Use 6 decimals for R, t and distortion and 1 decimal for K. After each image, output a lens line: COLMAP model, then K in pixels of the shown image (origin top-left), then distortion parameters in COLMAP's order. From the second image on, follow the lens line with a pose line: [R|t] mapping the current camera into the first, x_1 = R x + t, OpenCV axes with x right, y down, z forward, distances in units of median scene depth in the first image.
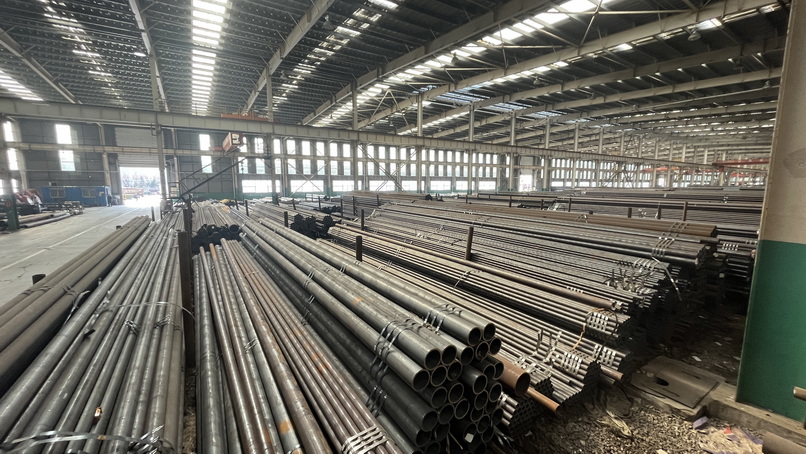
lens RADIAL K [[323.8, 0, 403.0], [0, 323.8, 227.0], [0, 0, 1]] dist [-0.002296, -0.000652]
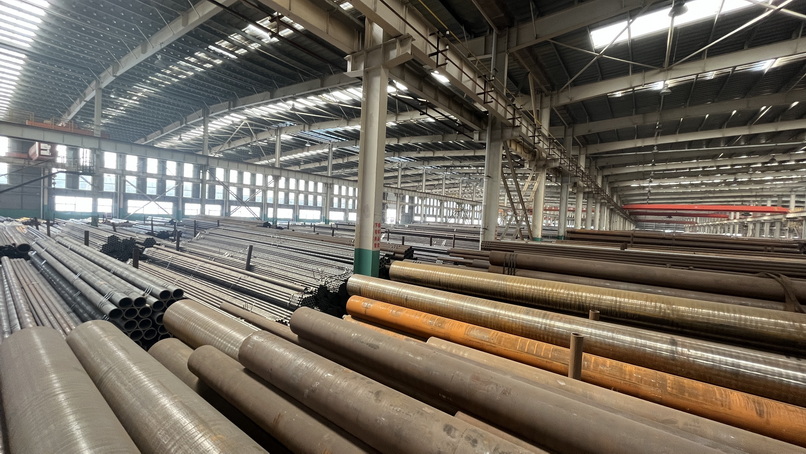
lens RADIAL K [[323.8, 0, 403.0], [0, 323.8, 227.0], [0, 0, 1]] dist [-0.002296, -0.000652]
pose [[0.936667, 0.037867, 0.348169, 0.076779], [-0.005458, 0.995595, -0.093597, 0.010865], [-0.350179, 0.085769, 0.932748, -0.112204]]
